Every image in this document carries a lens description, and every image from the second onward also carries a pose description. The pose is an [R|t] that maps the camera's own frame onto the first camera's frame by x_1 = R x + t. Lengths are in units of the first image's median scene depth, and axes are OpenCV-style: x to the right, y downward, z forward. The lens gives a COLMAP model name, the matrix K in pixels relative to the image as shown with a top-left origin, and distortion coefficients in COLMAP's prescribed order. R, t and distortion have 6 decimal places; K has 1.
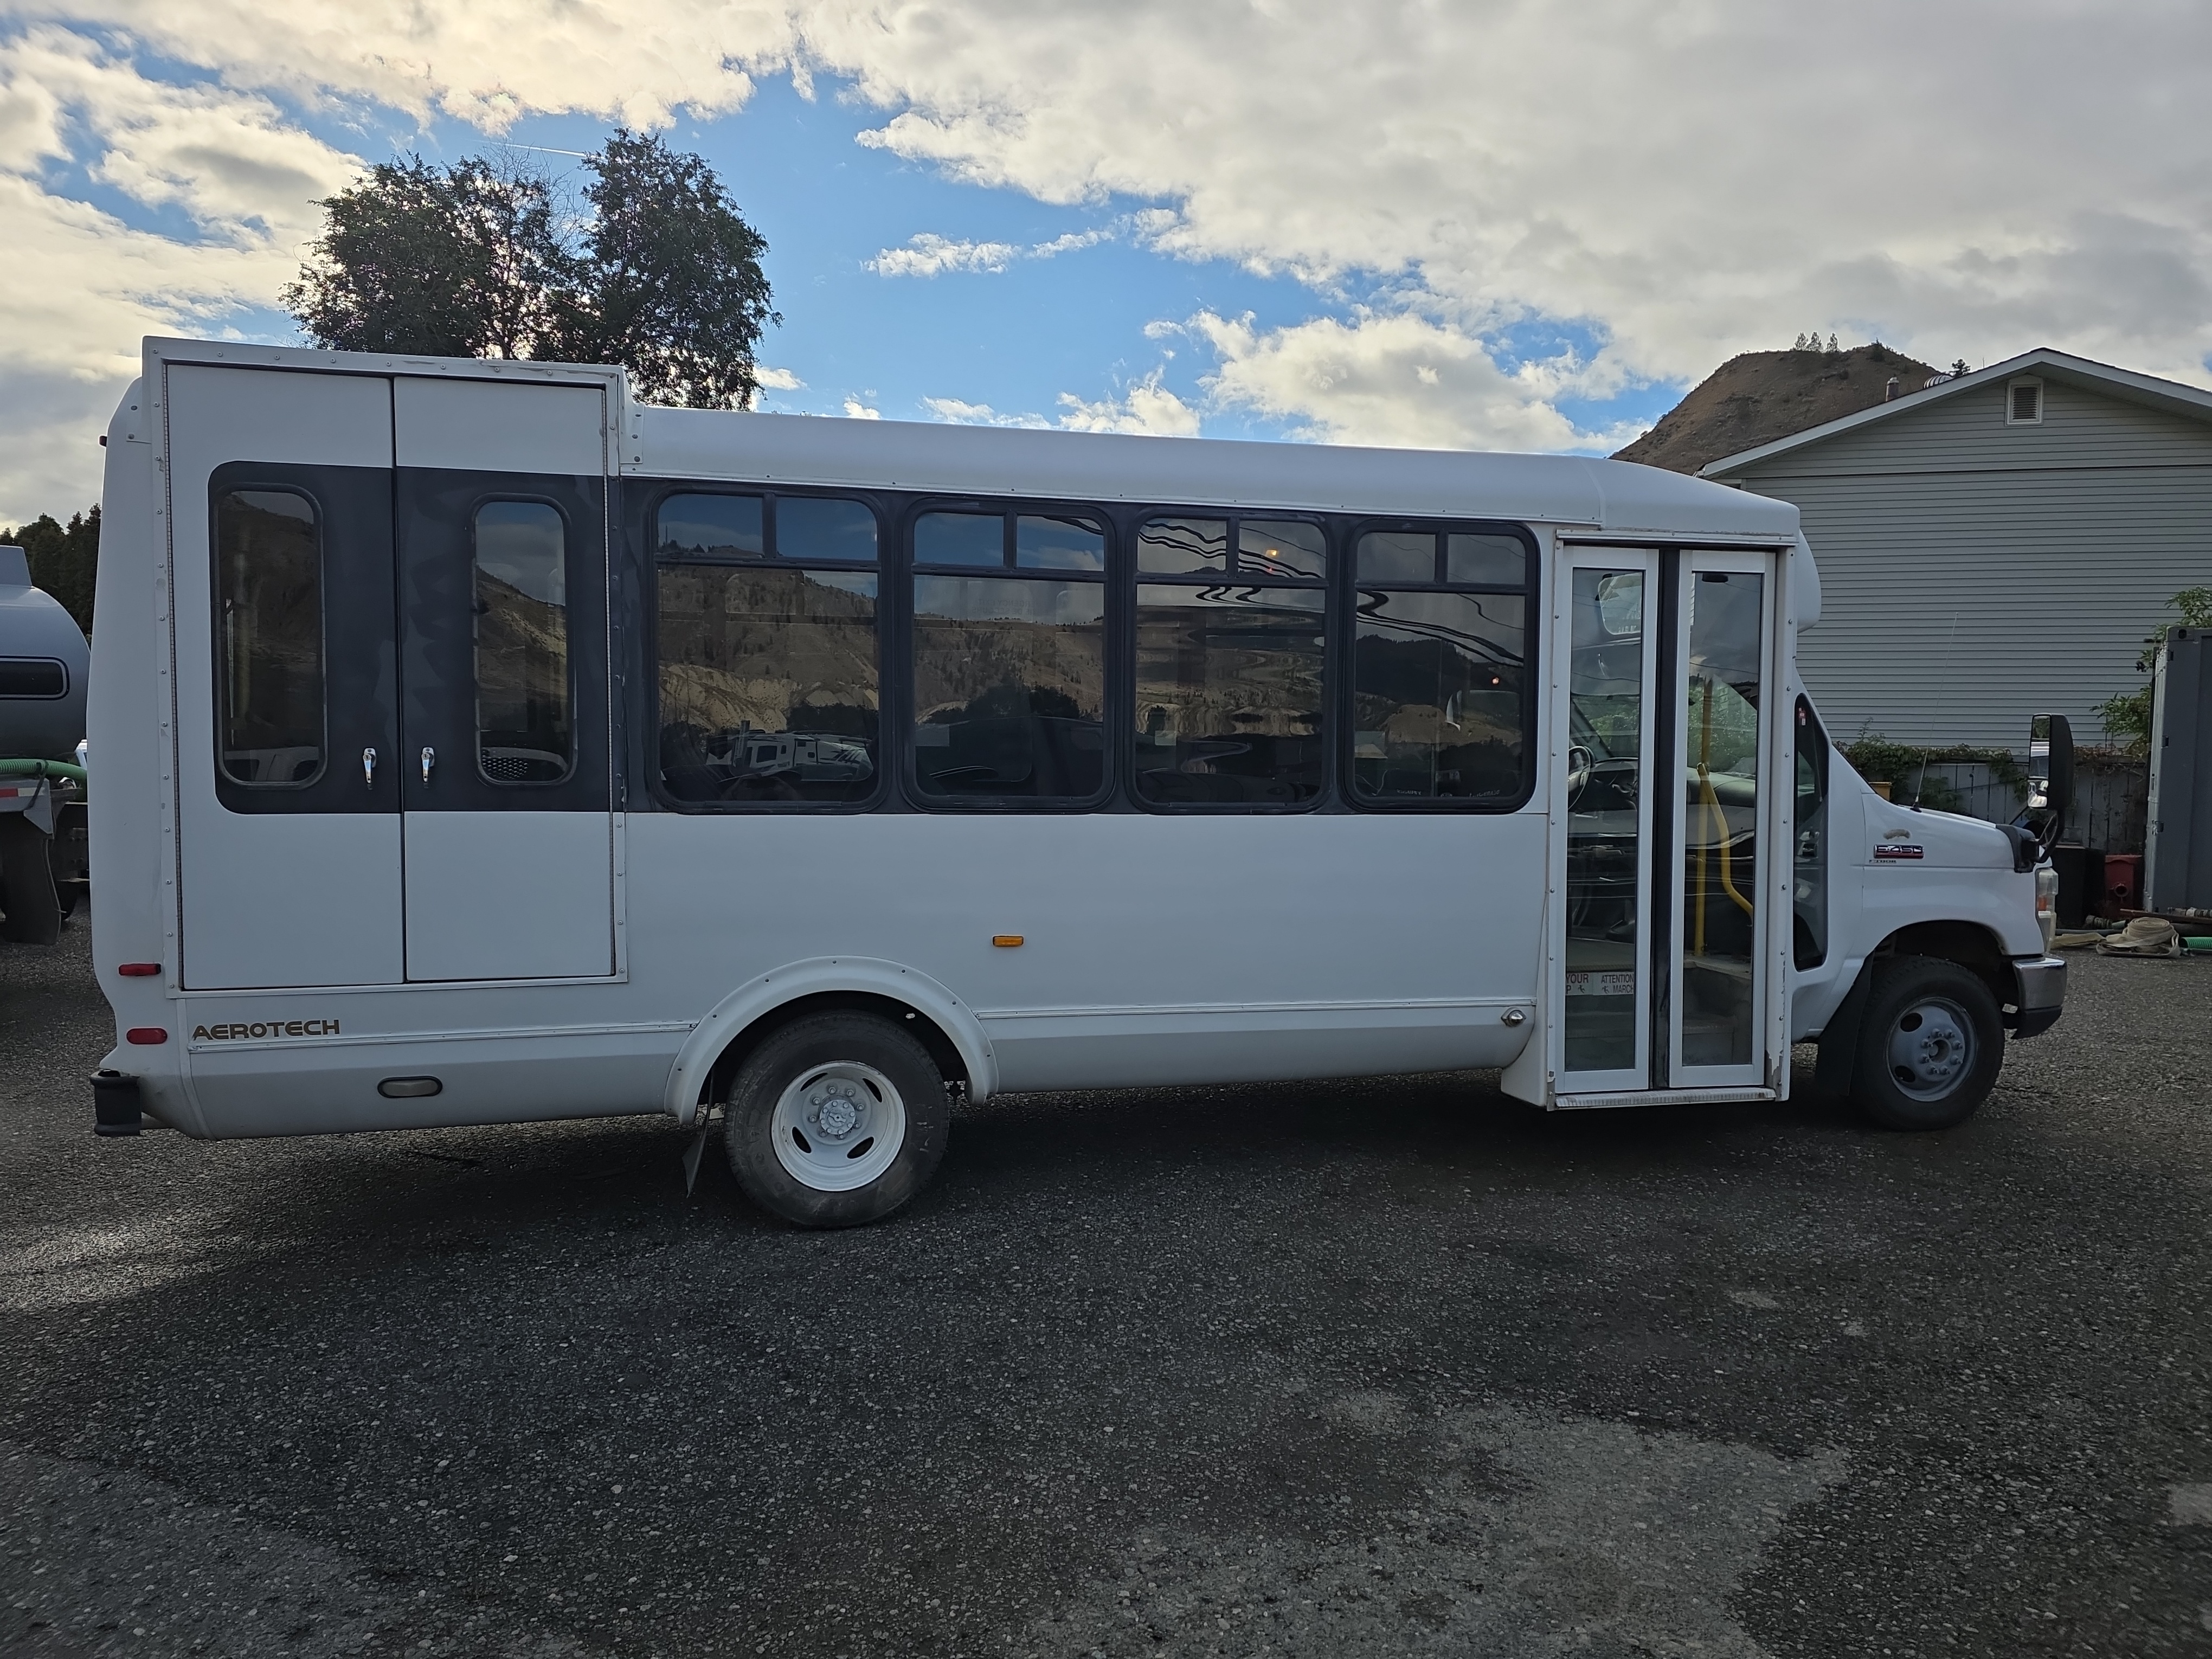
lens RADIAL K [[1493.3, 0, 1068.5], [0, 1493.3, 821.1], [0, 0, 1]] dist [0.073456, -0.074121]
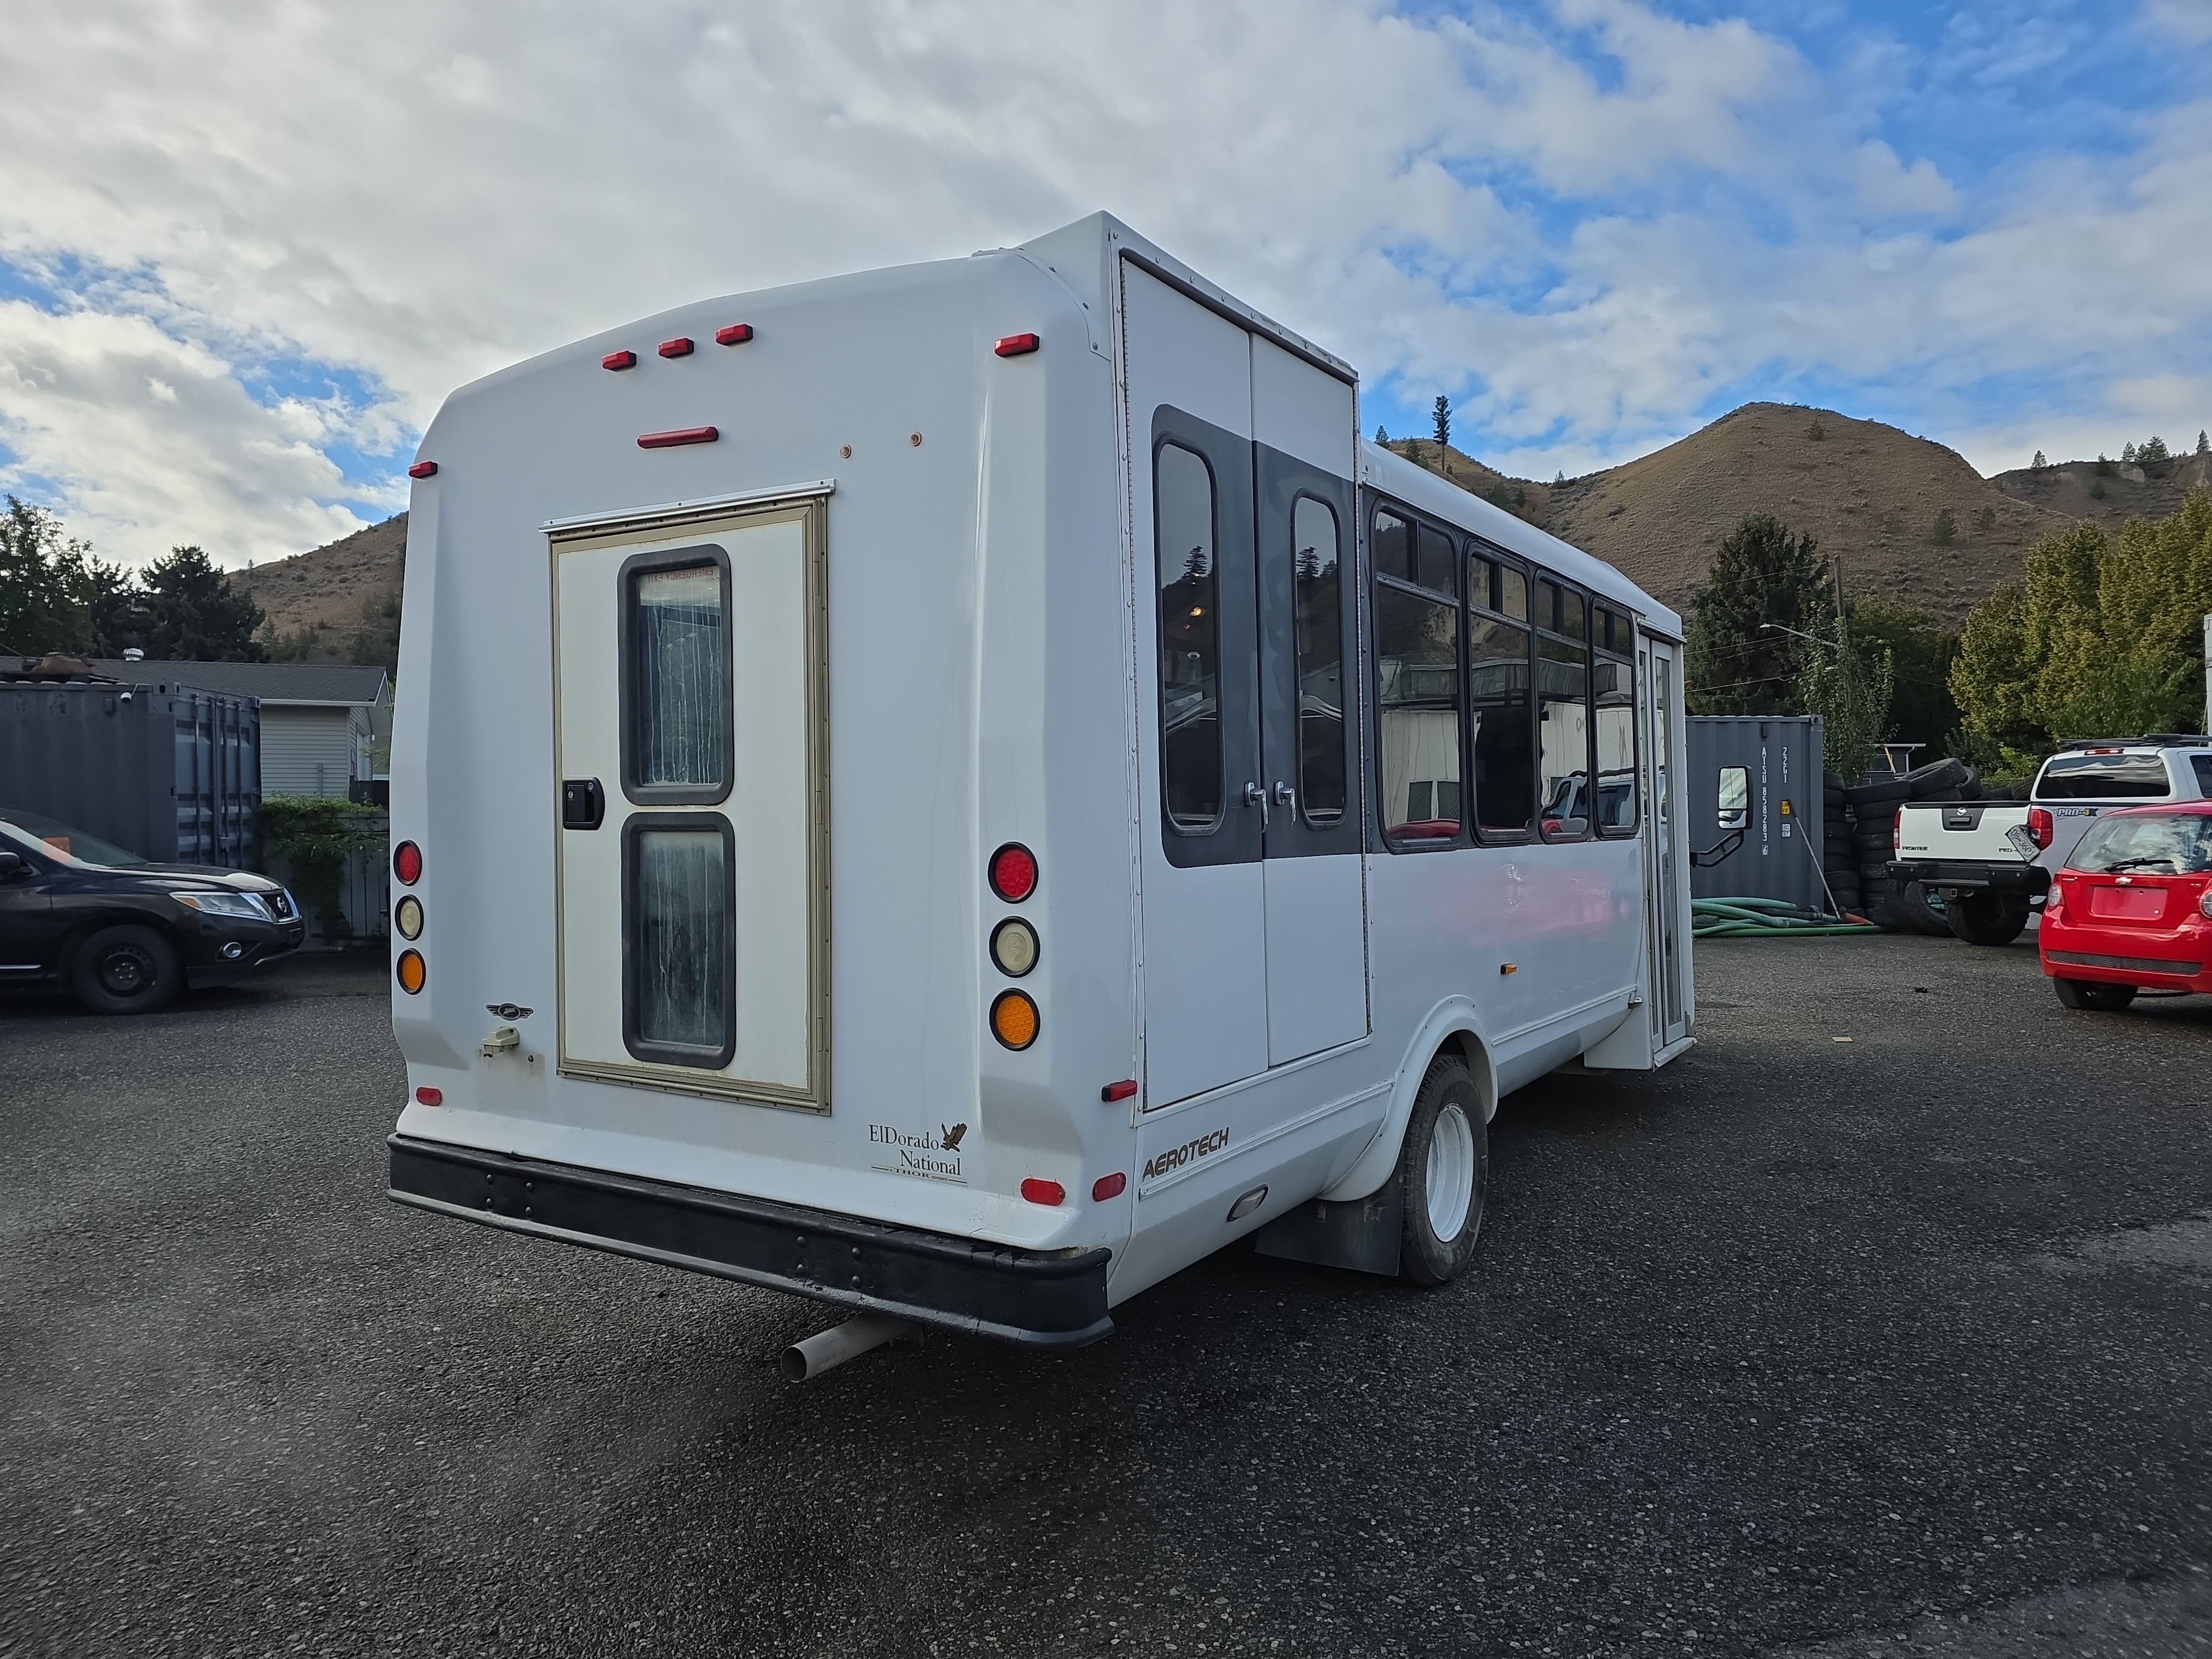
lens RADIAL K [[1500.6, 0, 1136.7], [0, 1500.6, 810.3], [0, 0, 1]] dist [0.076619, -0.078760]
pose [[0.703601, -0.011542, 0.710501, -1.083779], [0.048767, 0.998295, -0.032077, -0.010256], [-0.708920, 0.057218, 0.702964, 0.482982]]
